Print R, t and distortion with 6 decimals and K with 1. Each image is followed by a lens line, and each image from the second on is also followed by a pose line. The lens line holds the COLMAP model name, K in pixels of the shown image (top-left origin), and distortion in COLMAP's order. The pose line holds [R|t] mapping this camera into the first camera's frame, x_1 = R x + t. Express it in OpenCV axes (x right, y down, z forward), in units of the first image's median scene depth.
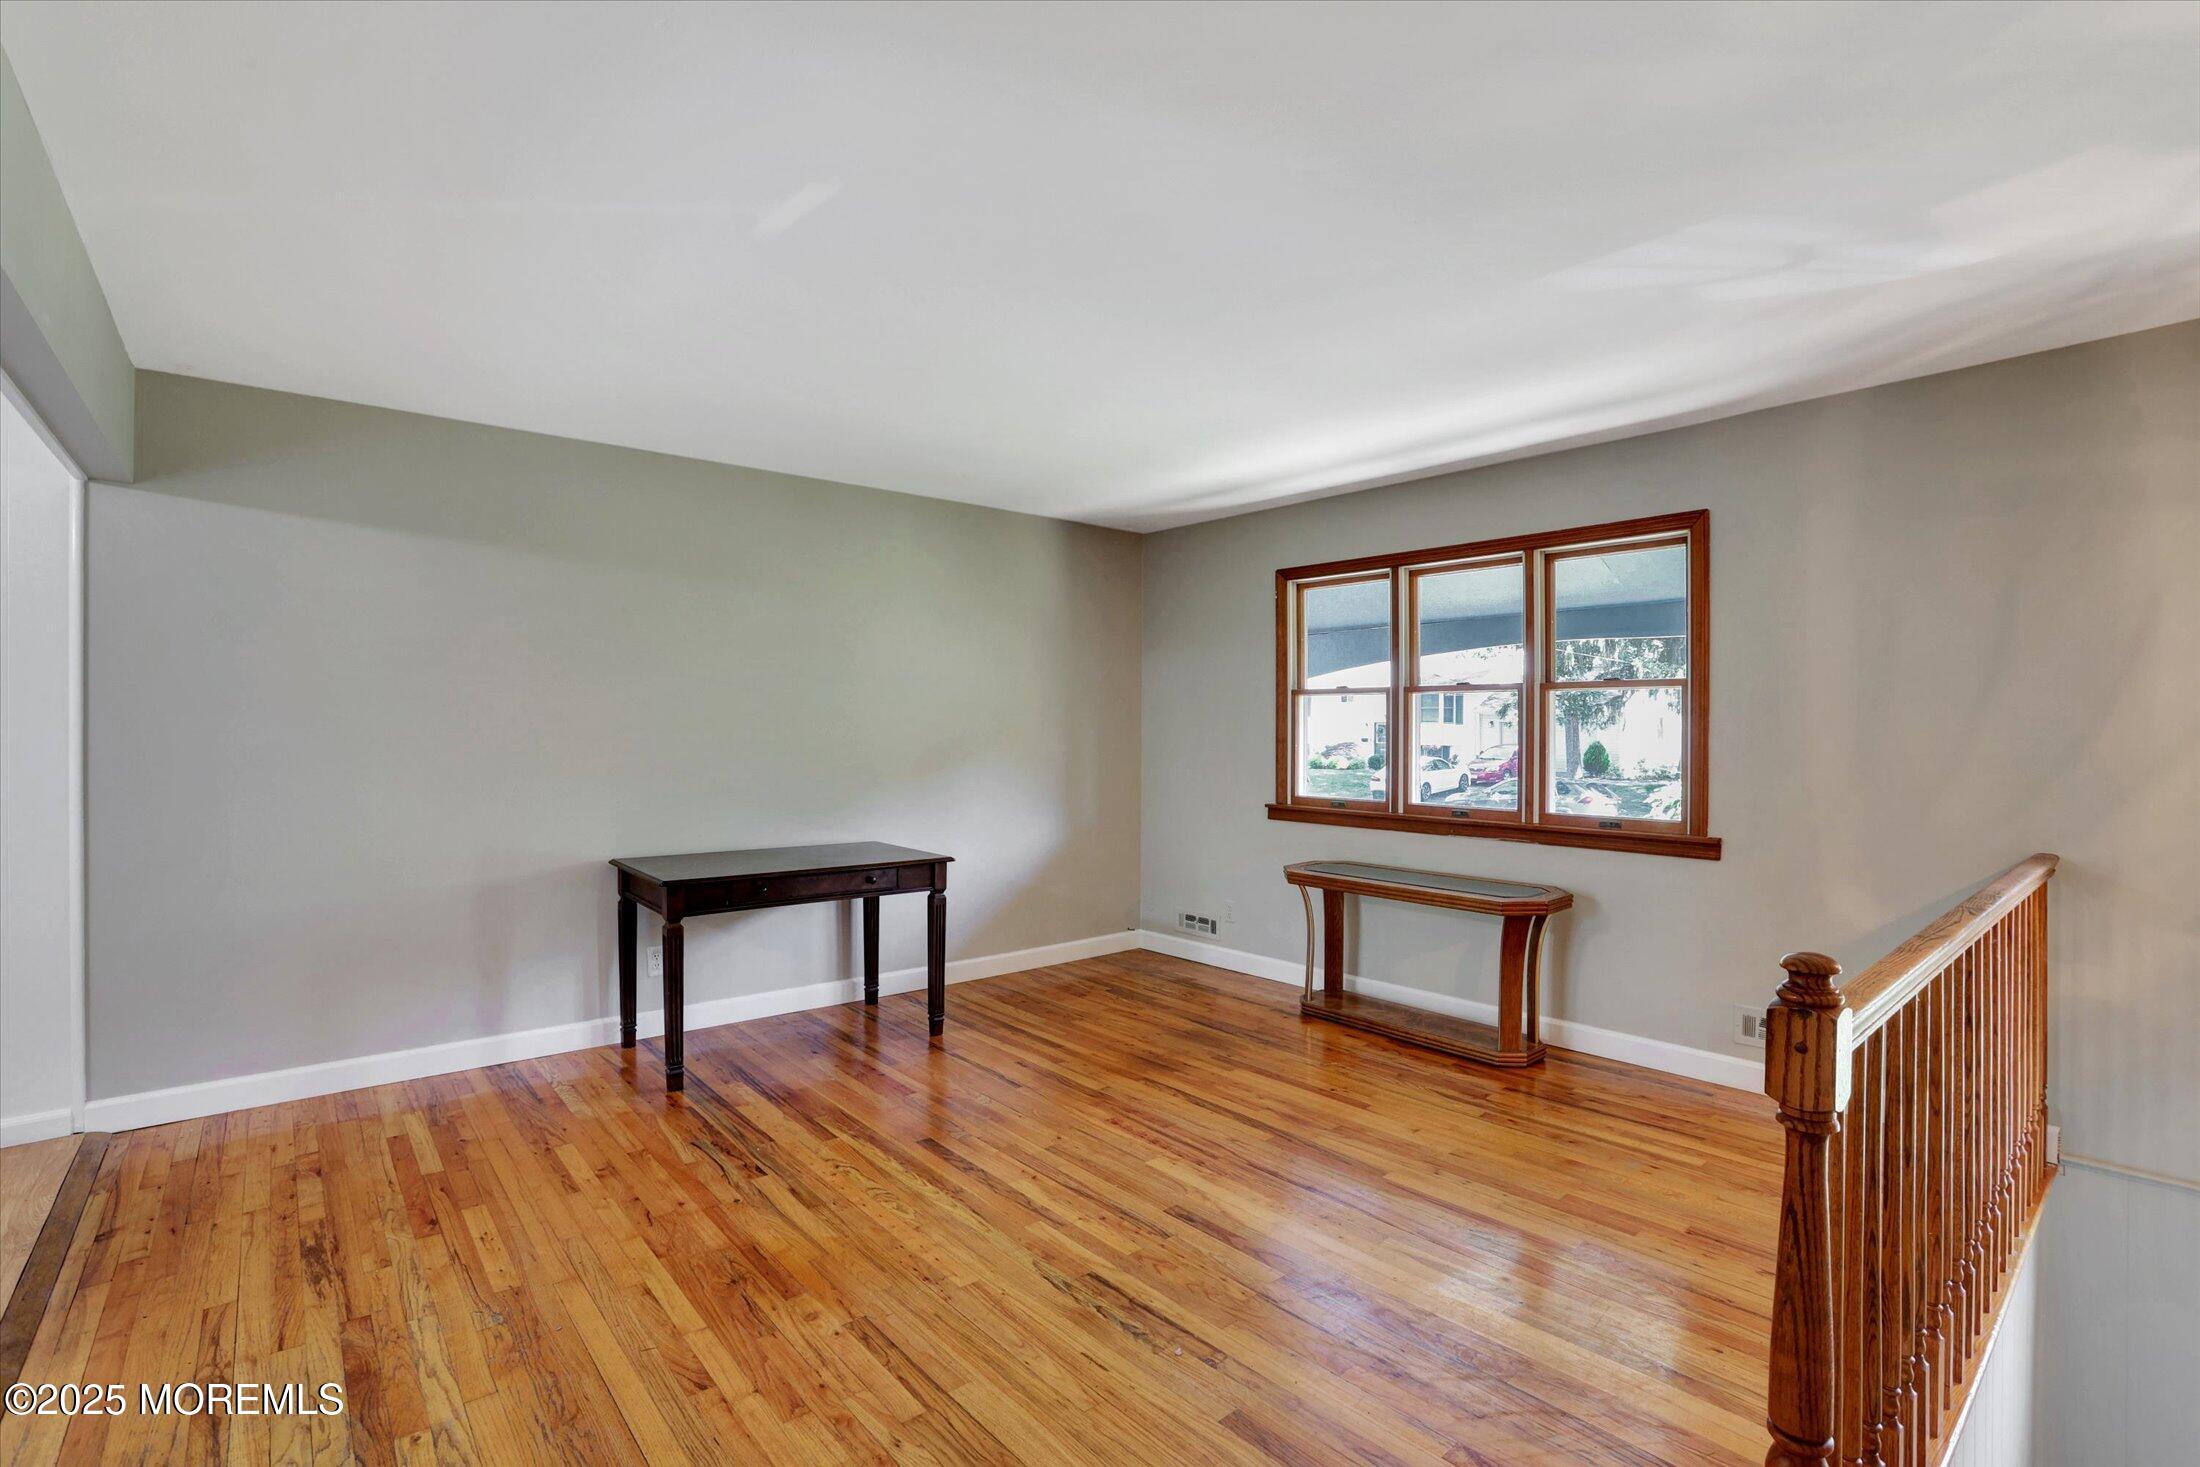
lens RADIAL K [[1007.4, 0, 1089.6], [0, 1007.4, 726.5], [0, 0, 1]] dist [-0.066011, 0.023217]
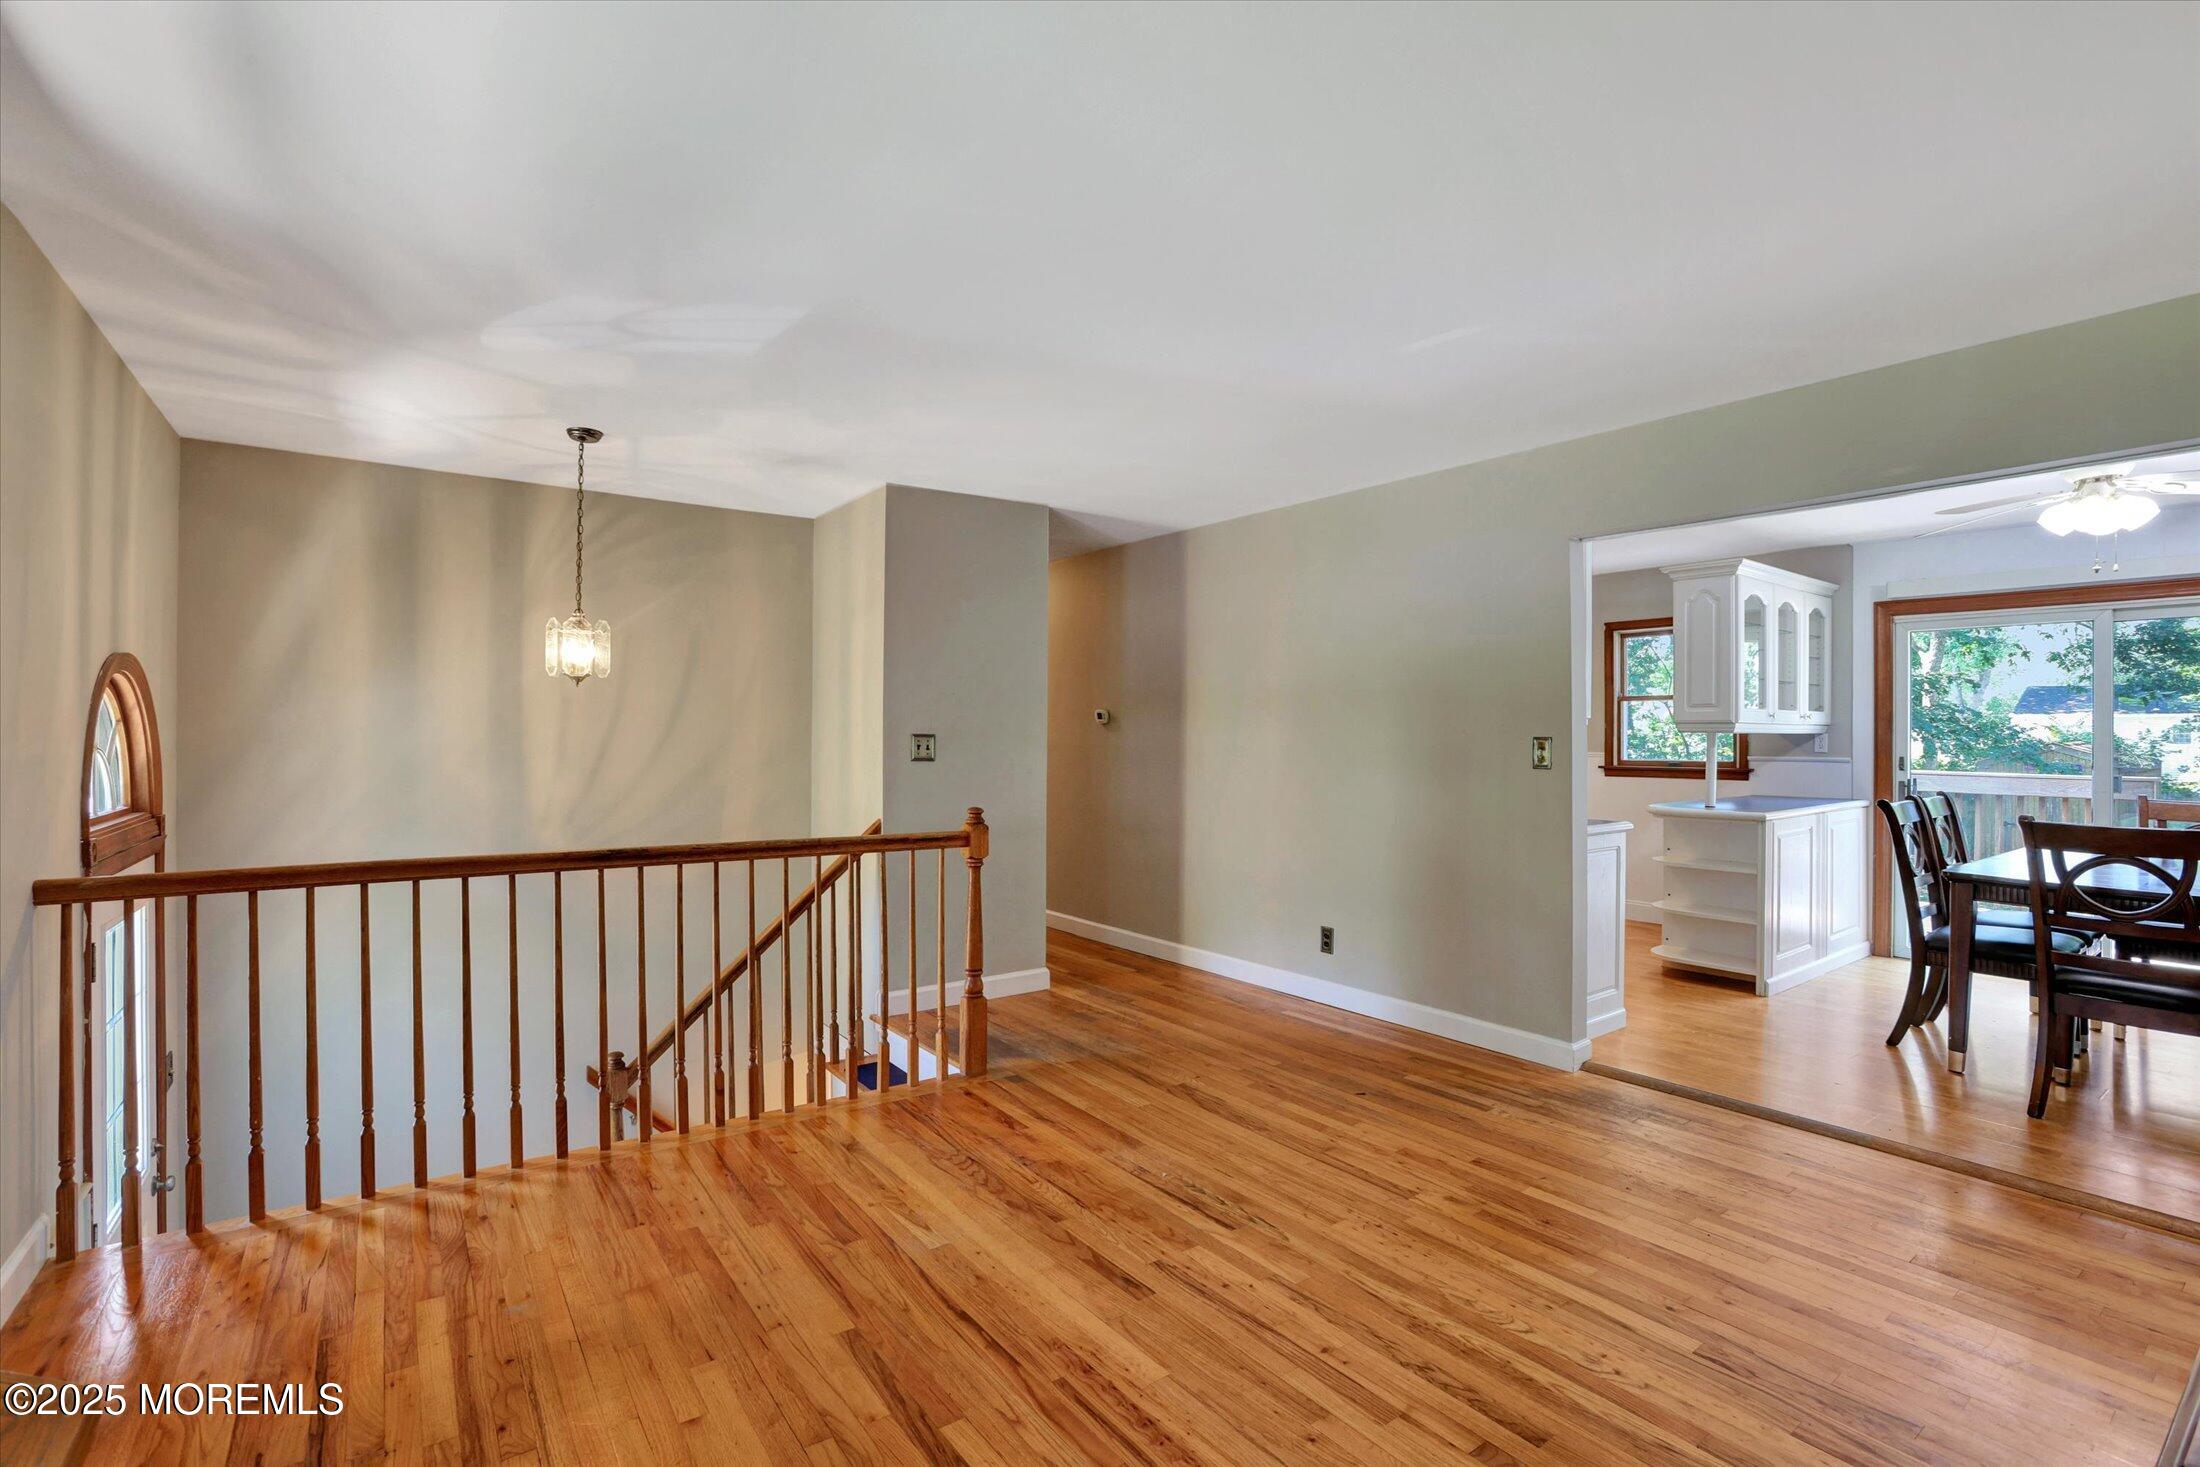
lens RADIAL K [[1007.4, 0, 1089.6], [0, 1007.4, 726.5], [0, 0, 1]] dist [-0.066011, 0.023217]
pose [[-0.996477, -0.003612, 0.083790, 0.056827], [-0.004710, 0.999906, -0.012901, 0.007060], [-0.083735, -0.013250, -0.996400, 1.739235]]
